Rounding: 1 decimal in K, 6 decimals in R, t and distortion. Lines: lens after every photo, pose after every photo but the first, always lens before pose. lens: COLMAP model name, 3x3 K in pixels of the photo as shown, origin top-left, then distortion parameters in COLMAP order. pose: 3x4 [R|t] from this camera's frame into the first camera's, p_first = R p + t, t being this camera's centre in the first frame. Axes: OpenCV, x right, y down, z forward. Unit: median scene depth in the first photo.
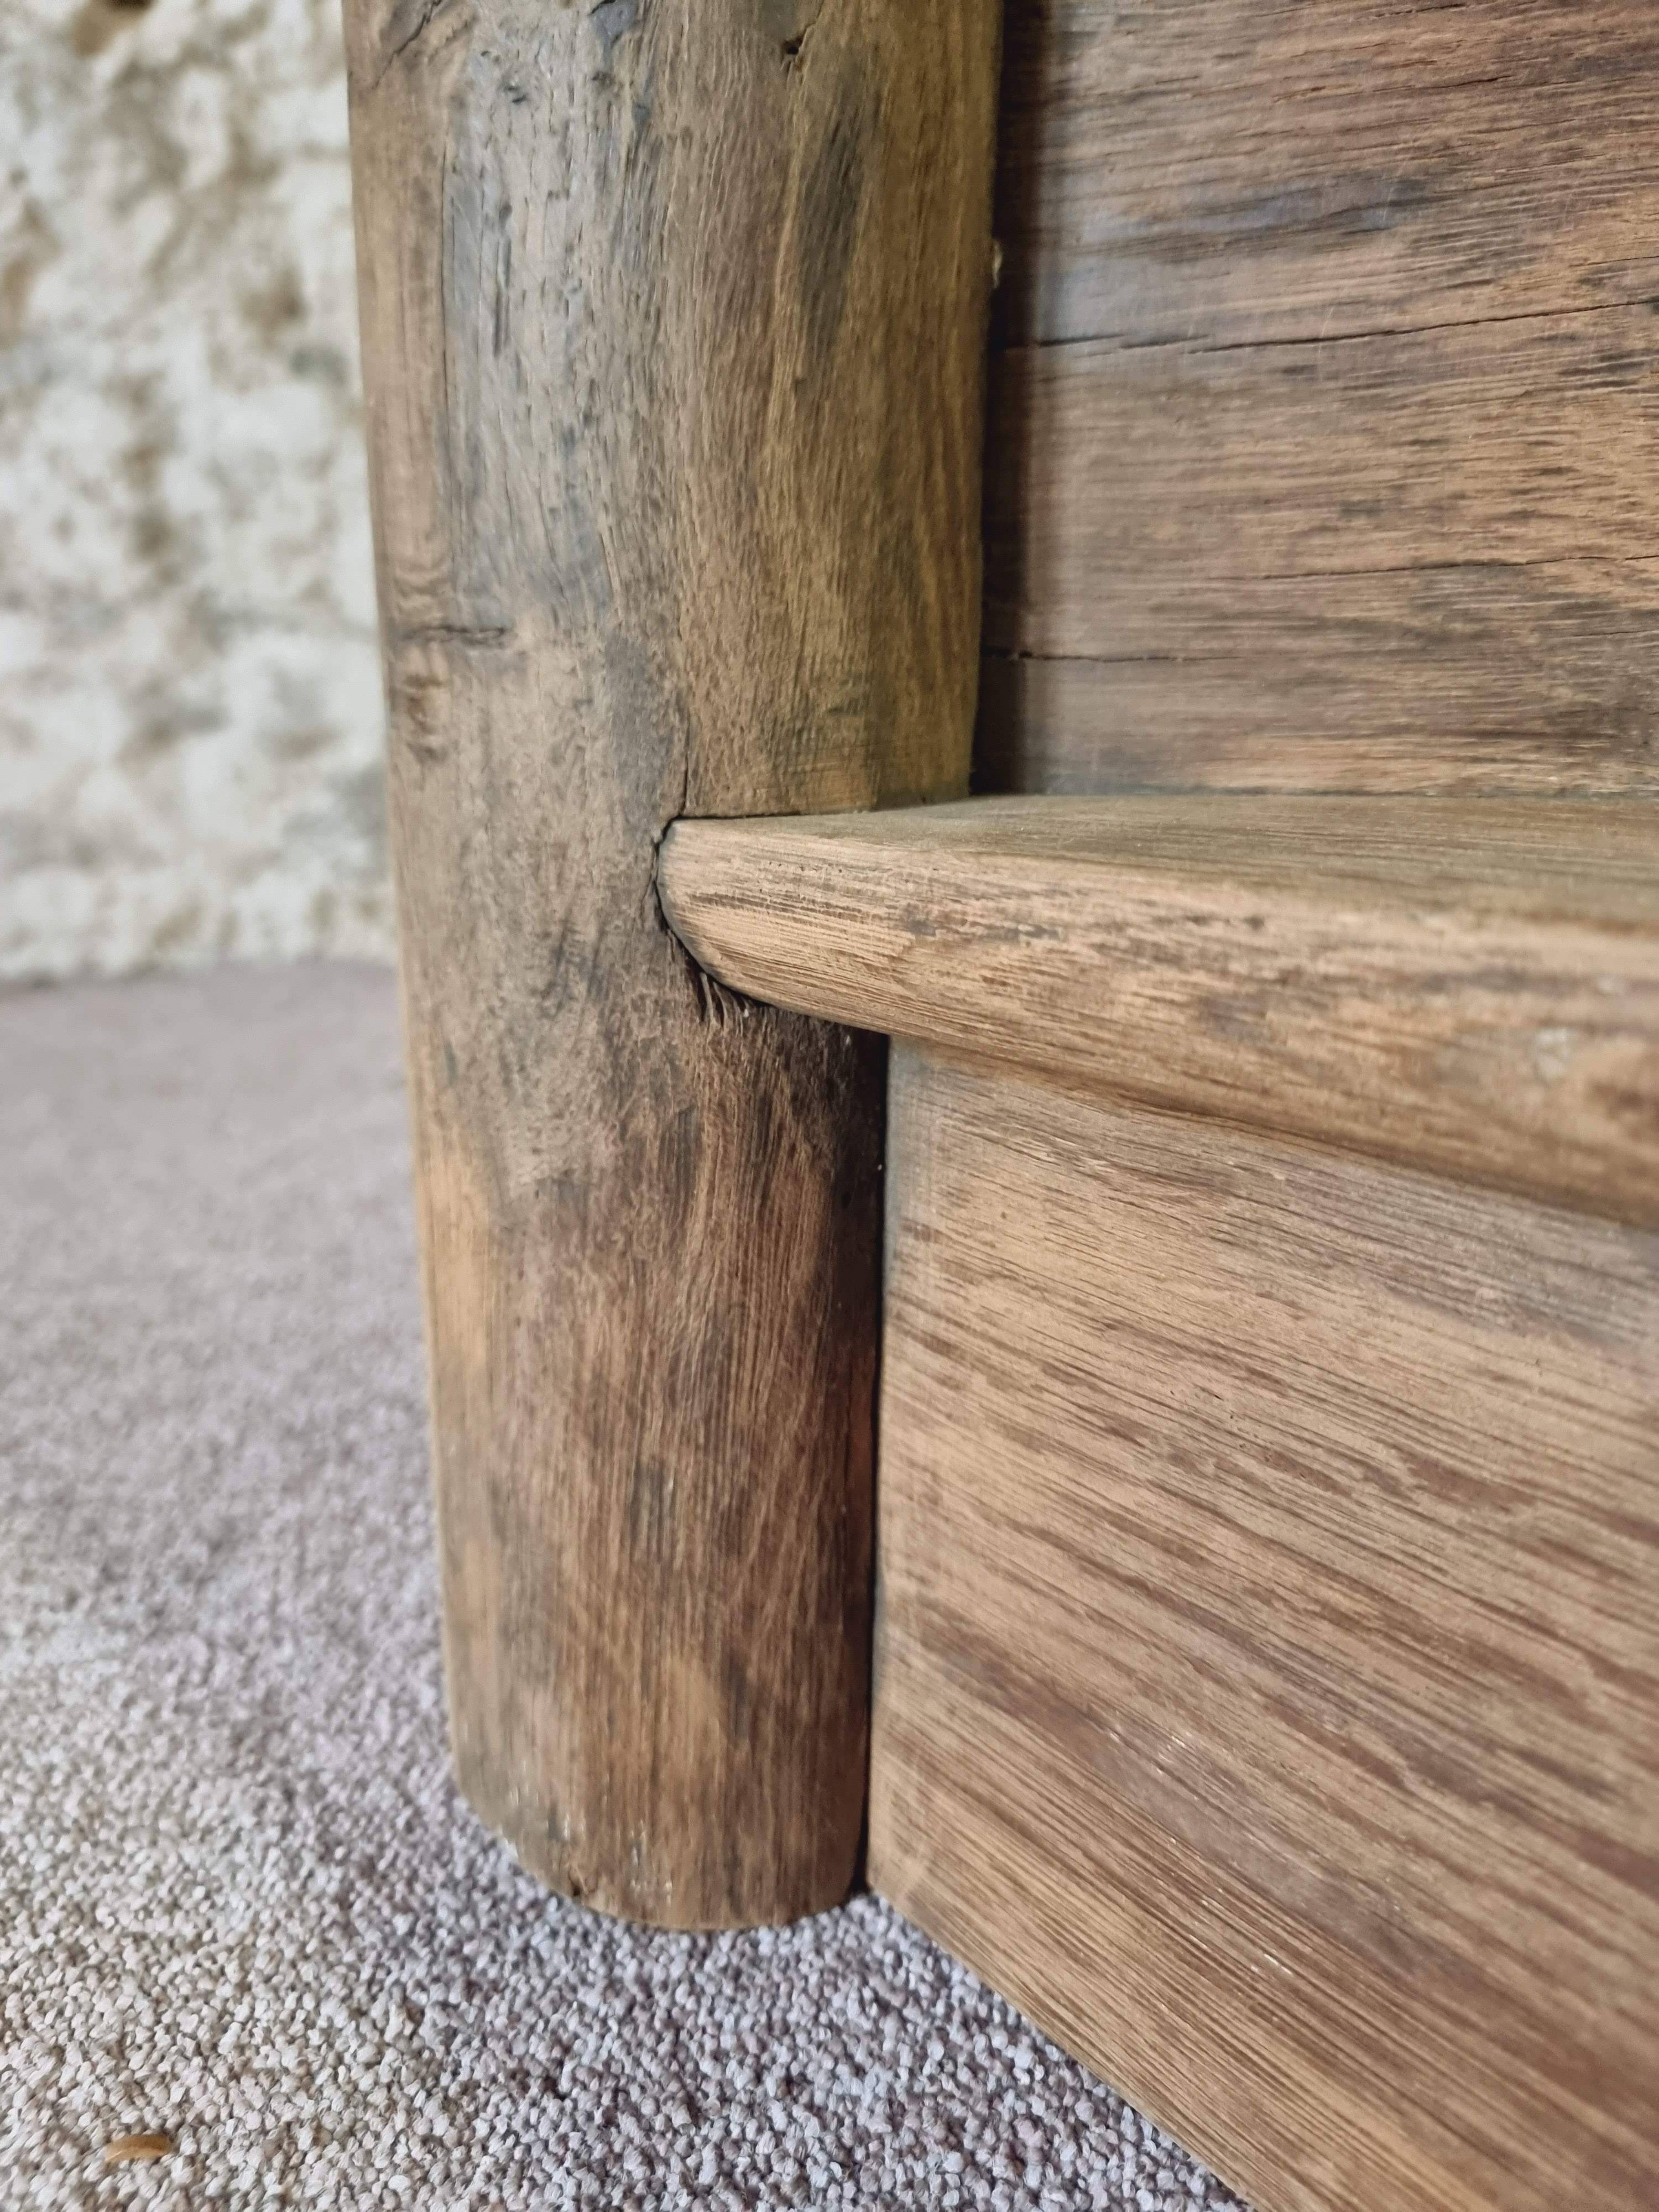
lens RADIAL K [[1639.9, 0, 780.8], [0, 1639.9, 1142.6], [0, 0, 1]] dist [-0.011735, -0.014722]
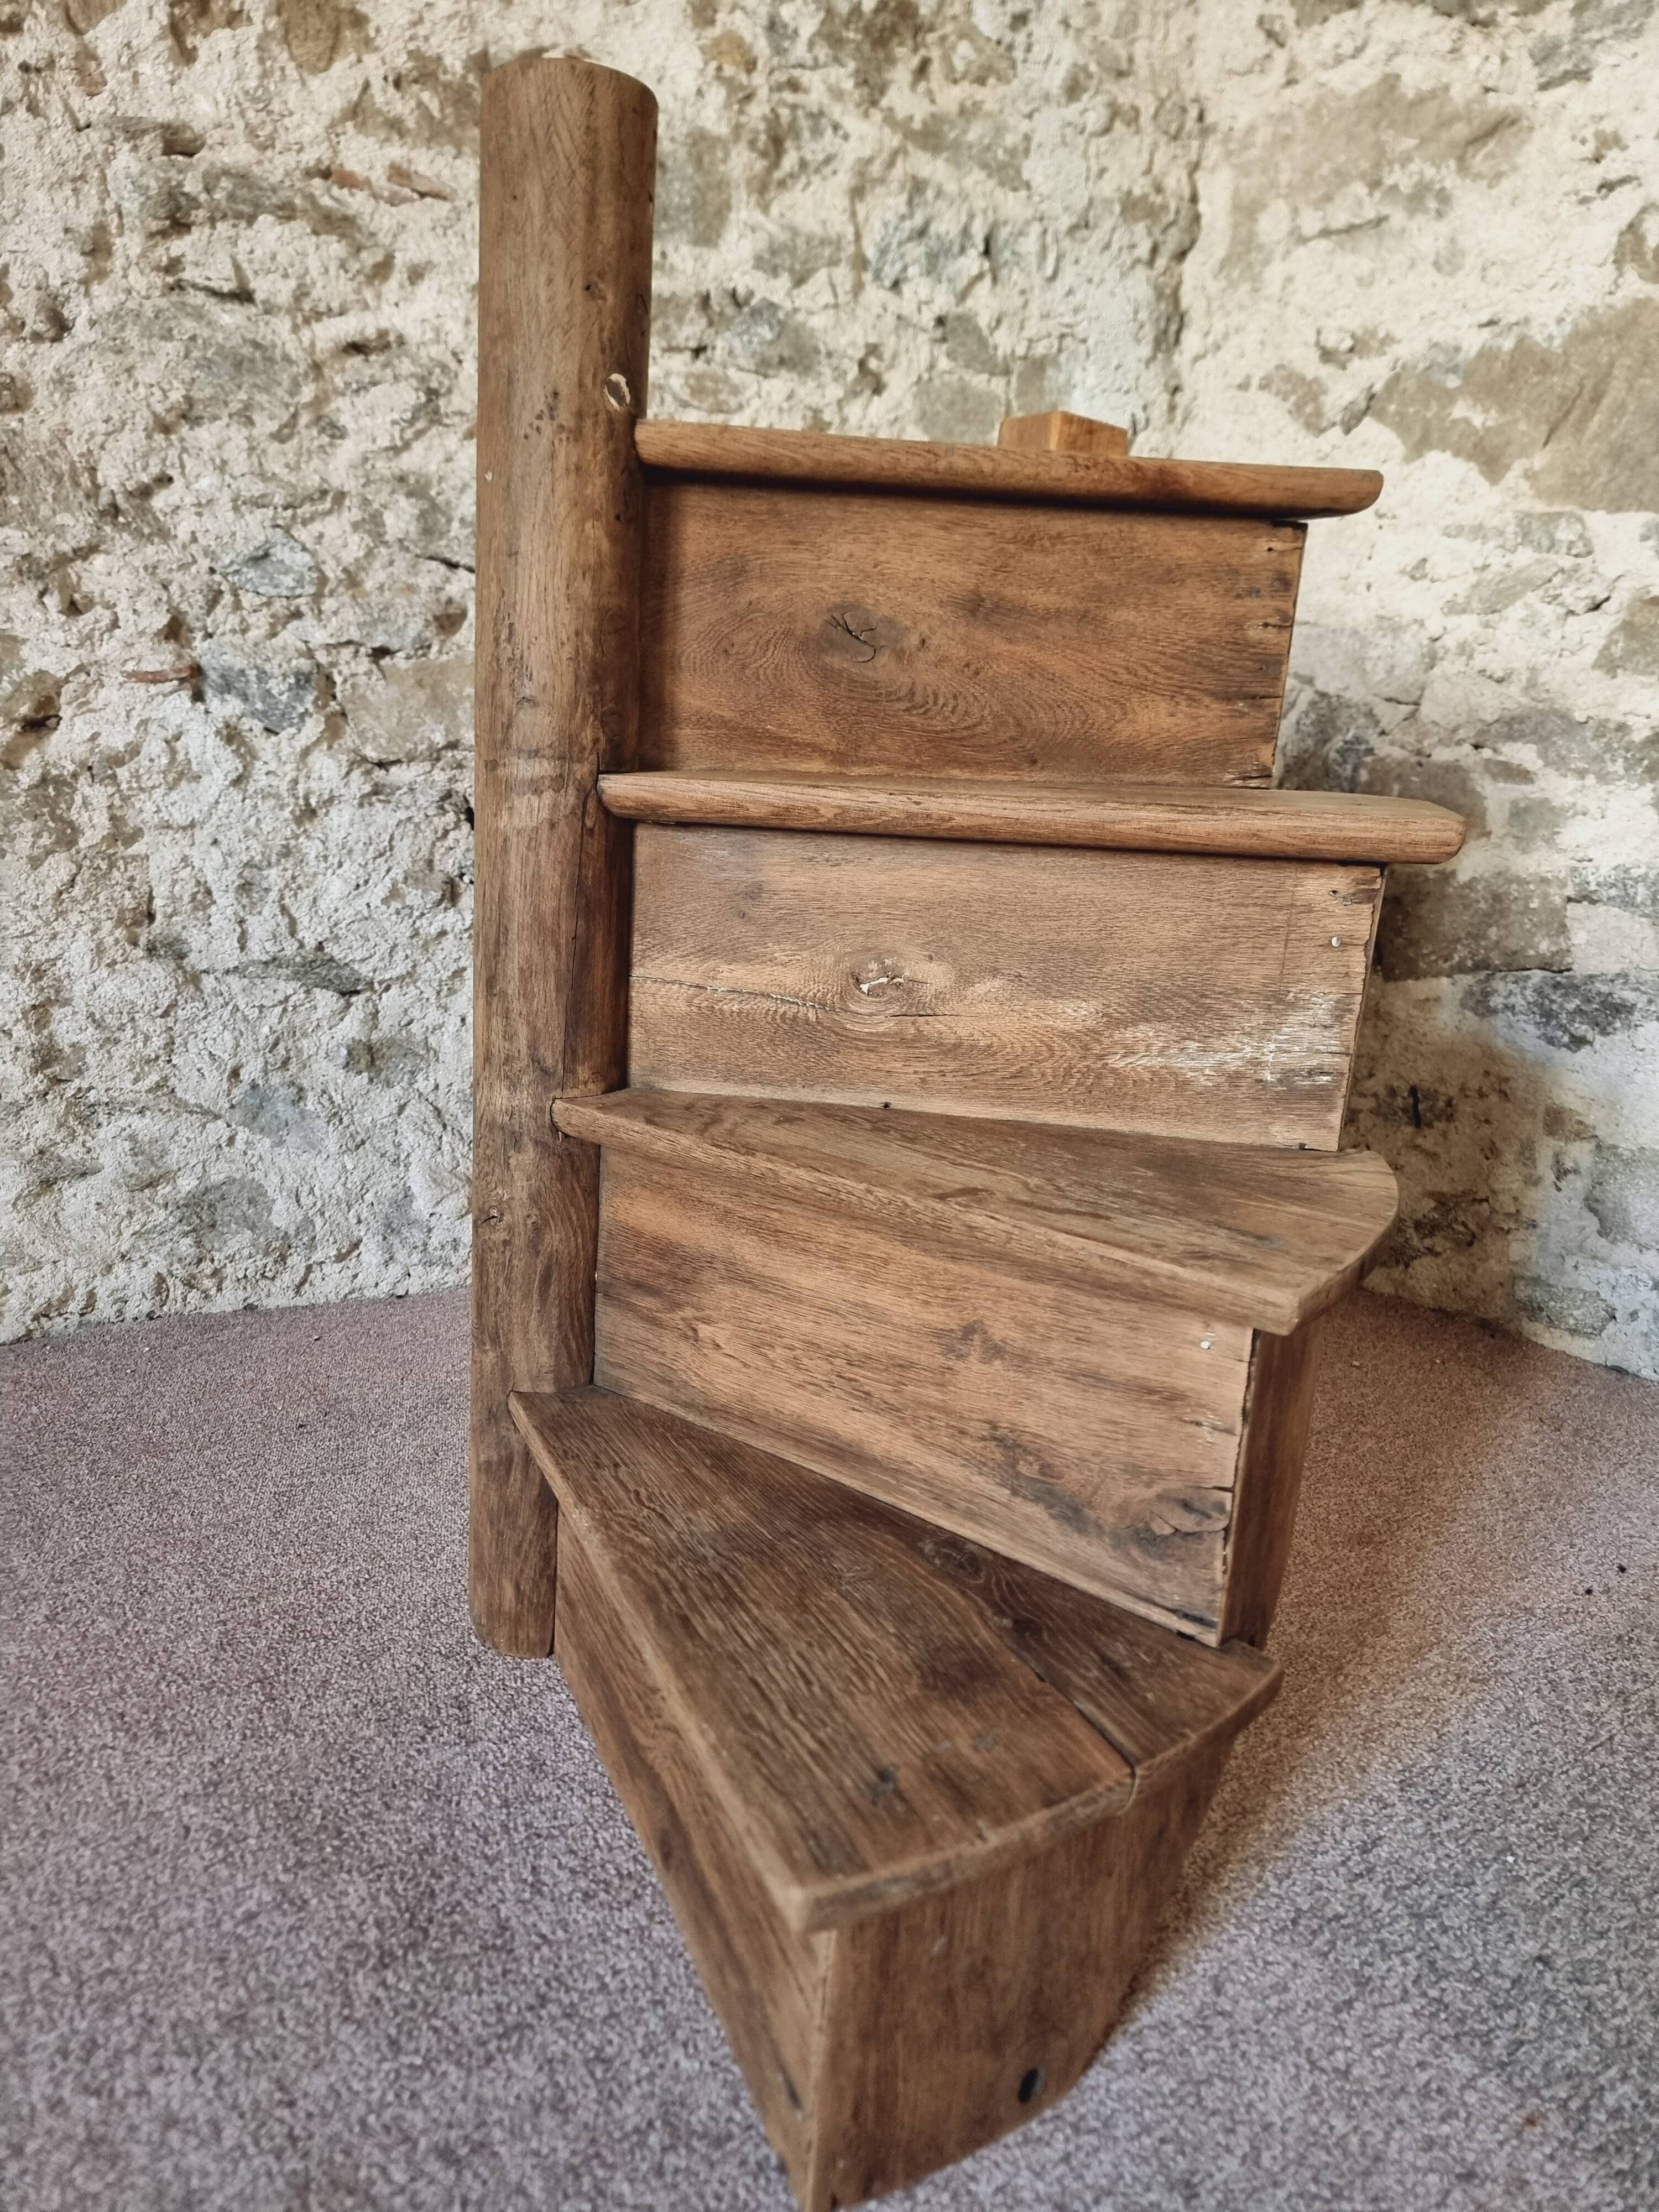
lens RADIAL K [[1572.2, 0, 807.5], [0, 1572.2, 1126.1], [0, 0, 1]] dist [0.055302, -0.058918]
pose [[0.924340, -0.047352, 0.378620, -0.711232], [0.064264, 0.997415, -0.032148, -0.527059], [-0.376119, 0.054047, 0.924994, -1.488629]]
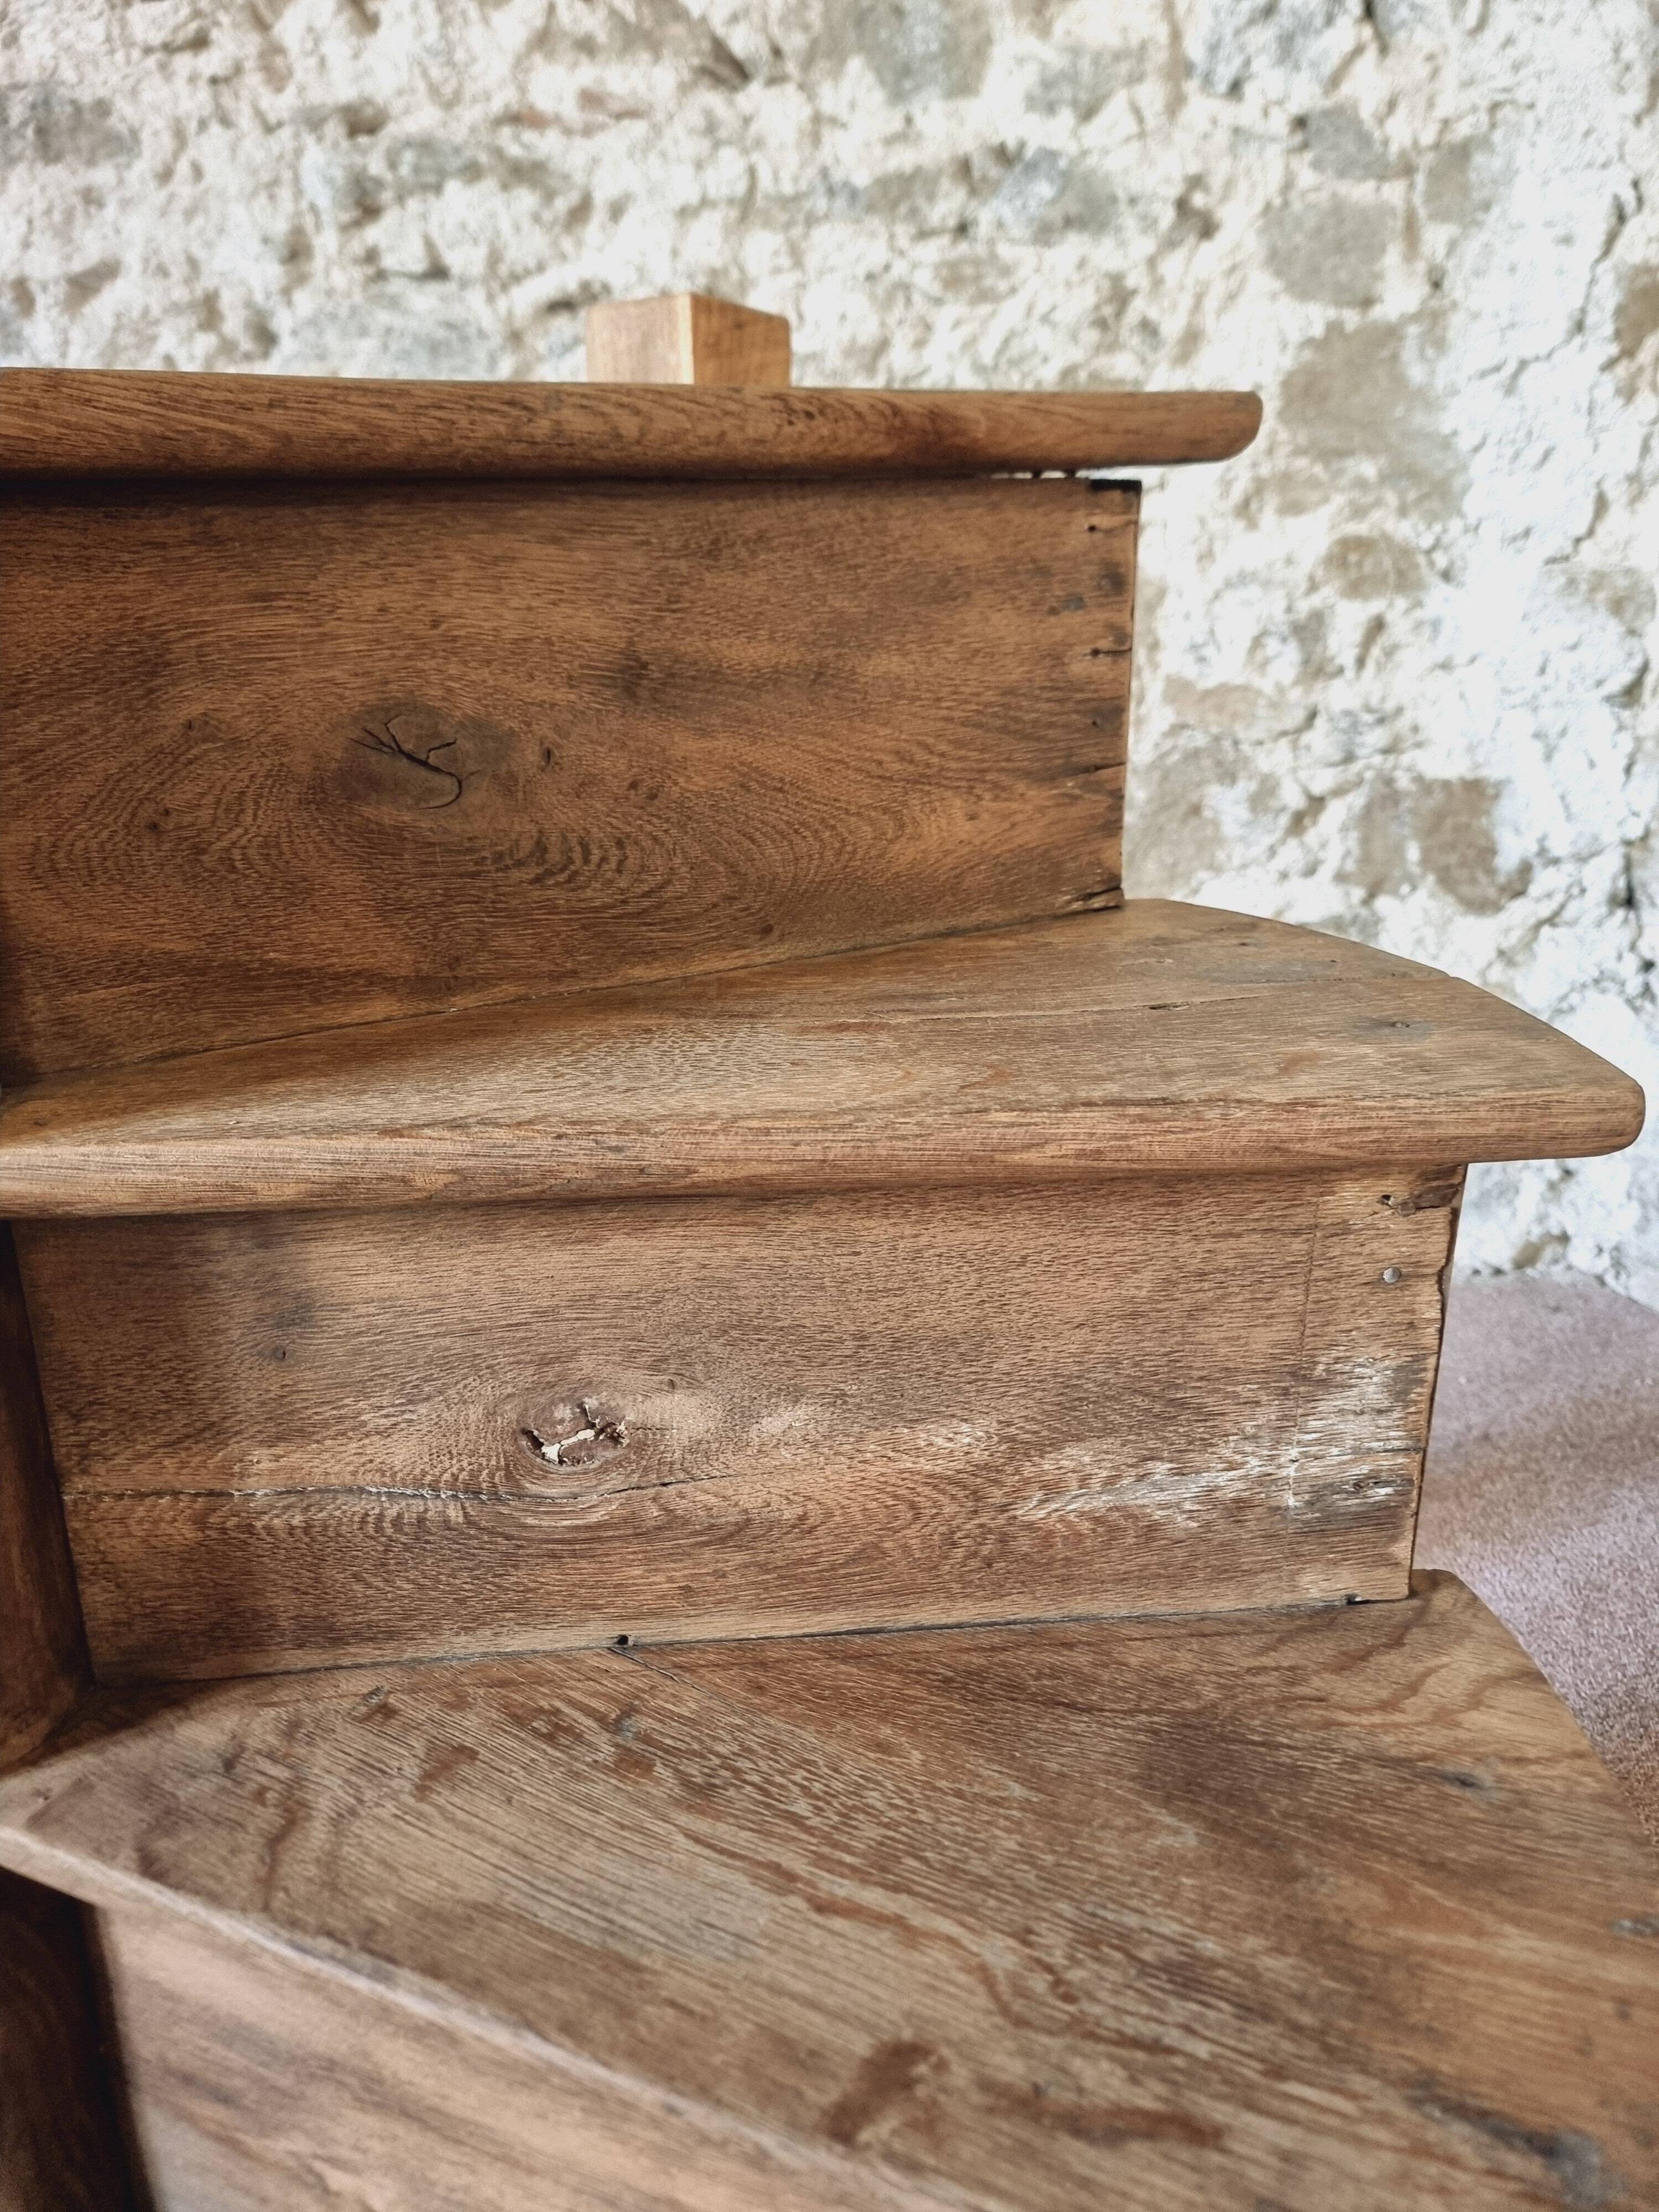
lens RADIAL K [[1572.2, 0, 812.3], [0, 1572.2, 1090.2], [0, 0, 1]] dist [0.055302, -0.058918]
pose [[0.996226, -0.005152, -0.086649, 0.567119], [0.007833, 0.999500, 0.030626, -0.927143], [0.086447, -0.031189, 0.995768, -1.169268]]
